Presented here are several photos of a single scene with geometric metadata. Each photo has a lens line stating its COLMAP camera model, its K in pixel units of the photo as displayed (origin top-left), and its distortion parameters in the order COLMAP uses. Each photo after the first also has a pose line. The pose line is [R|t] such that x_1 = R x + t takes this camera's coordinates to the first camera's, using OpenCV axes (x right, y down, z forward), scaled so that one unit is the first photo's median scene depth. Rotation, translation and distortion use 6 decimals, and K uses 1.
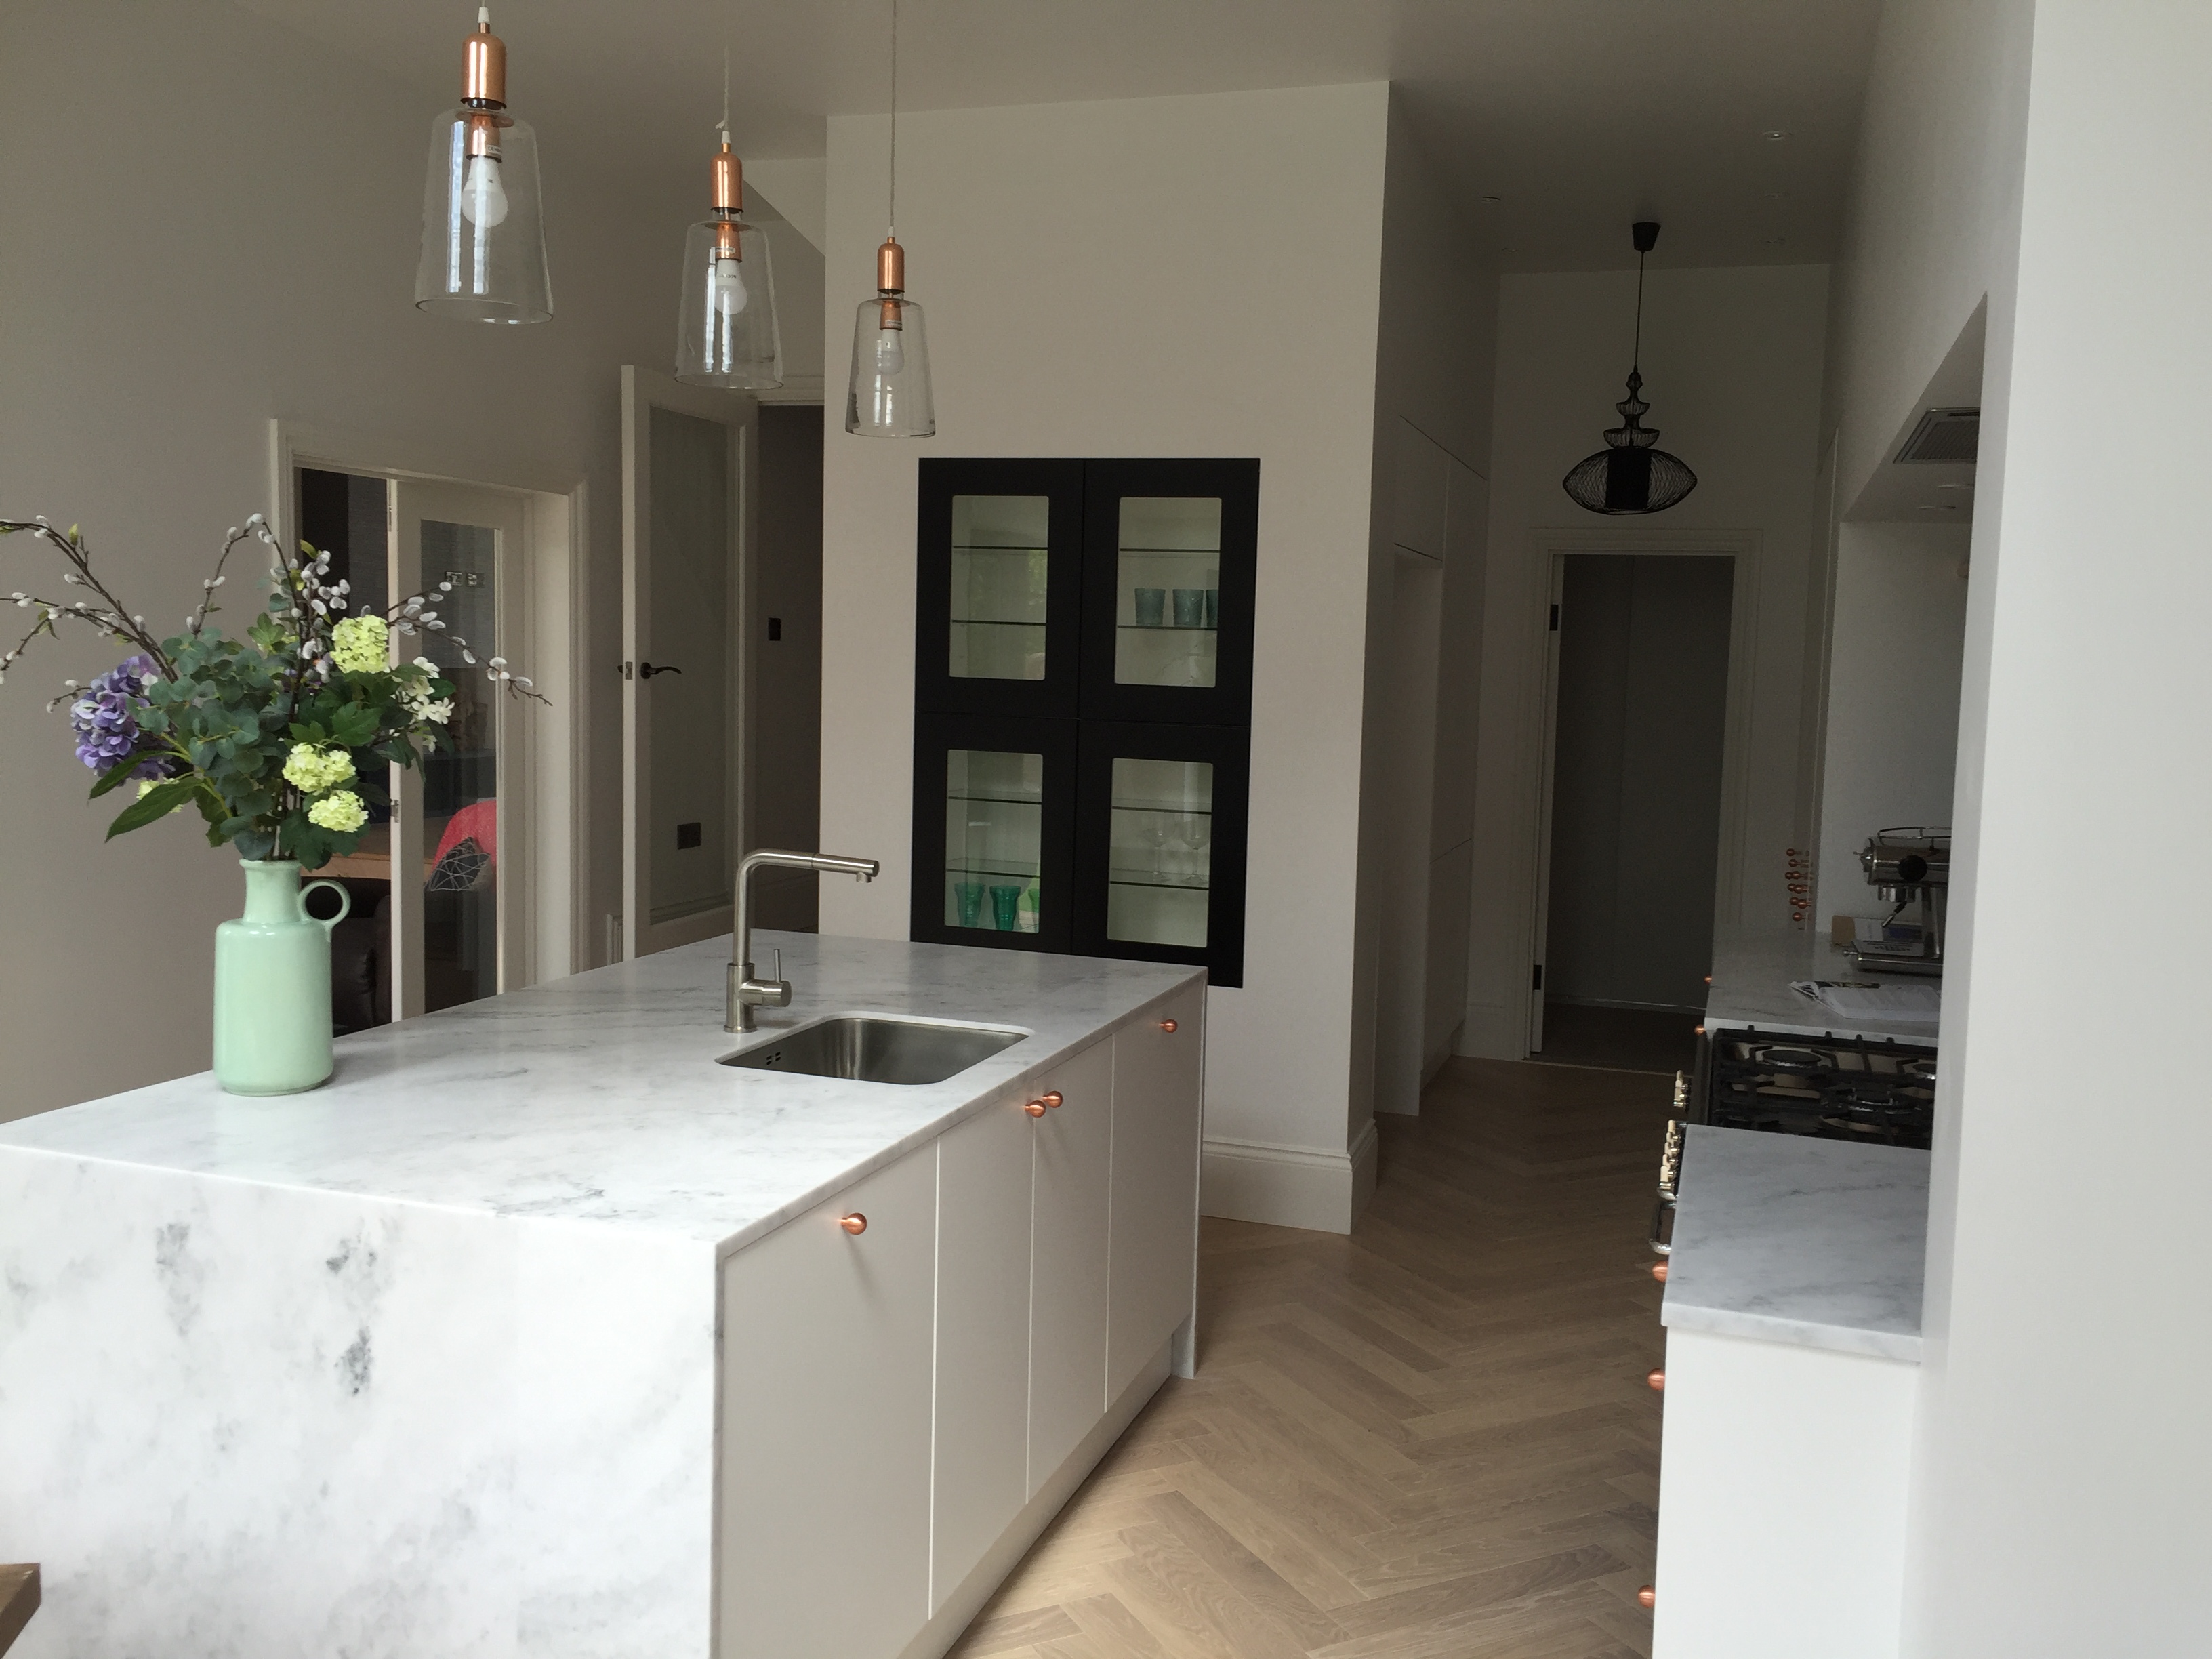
lens RADIAL K [[1883.9, 0, 1106.0], [0, 1883.9, 829.5], [0, 0, 1]] dist [0.059396, -0.091655]
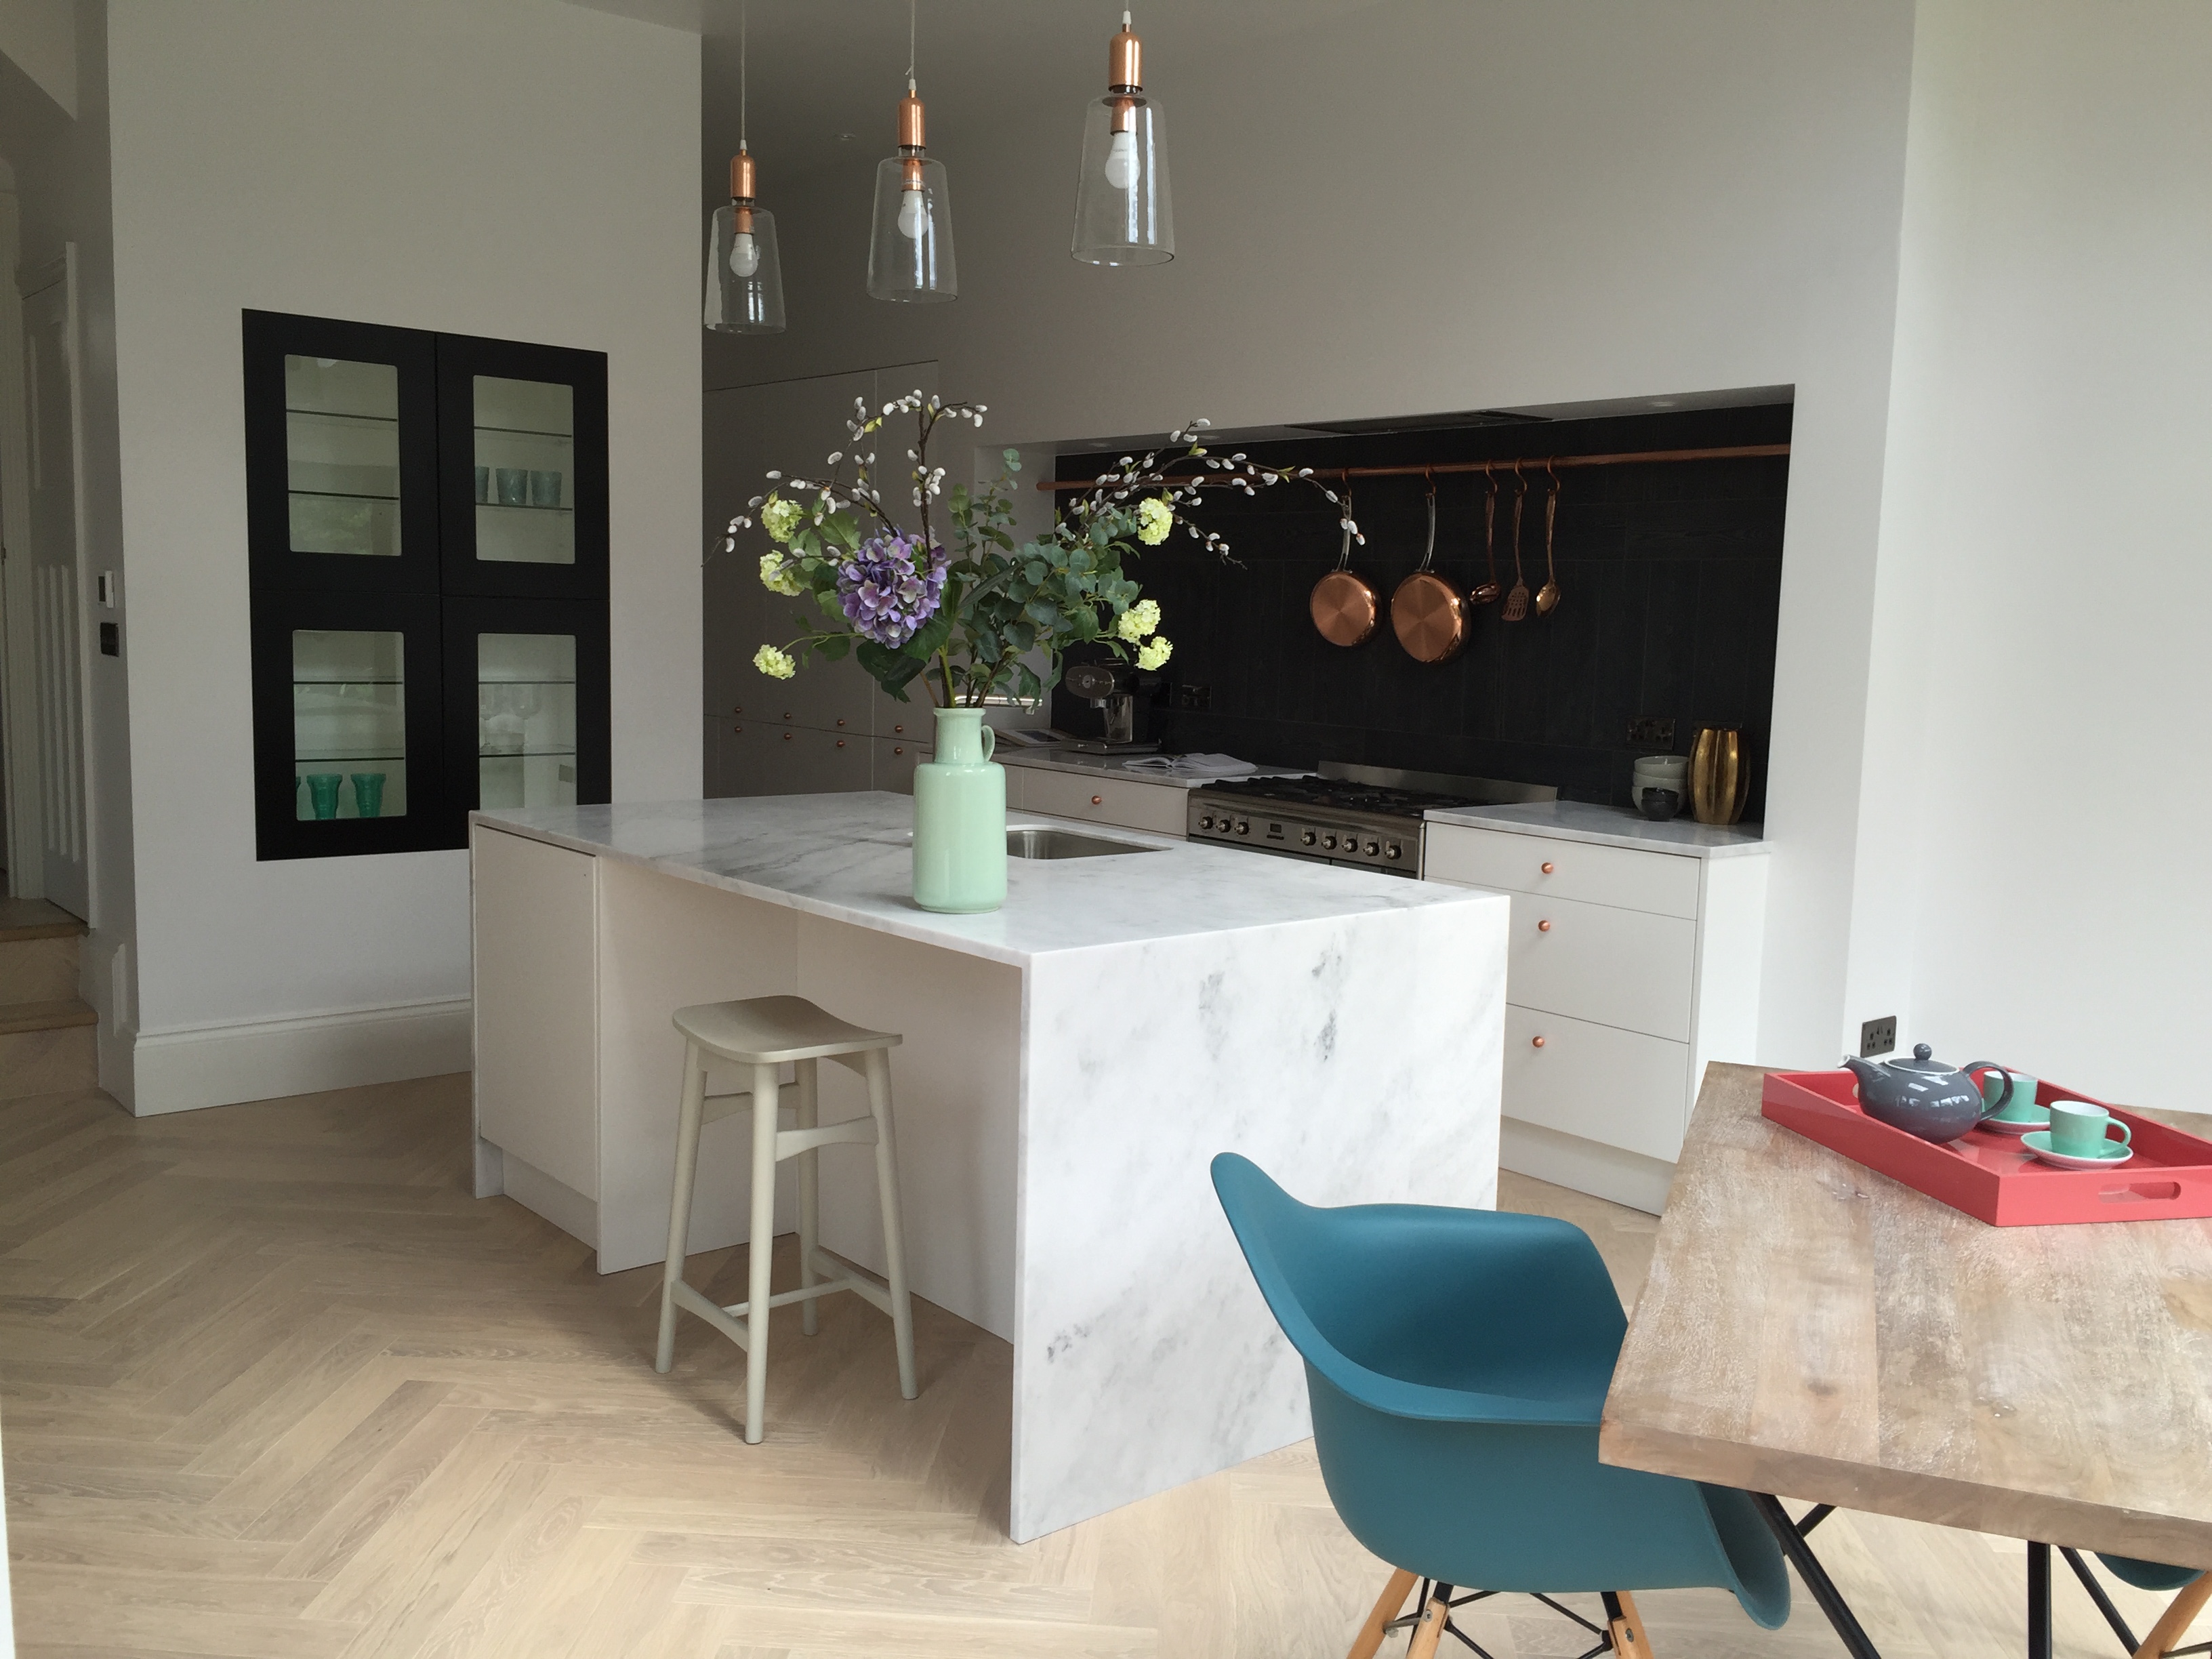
lens RADIAL K [[1917.1, 0, 1106.0], [0, 1917.1, 829.5], [0, 0, 1]] dist [0.002308, 0.003786]
pose [[0.516996, -0.114096, 0.848350, -0.733587], [0.066372, 0.993436, 0.093161, -0.006682], [-0.853411, 0.008143, 0.521175, 0.176168]]
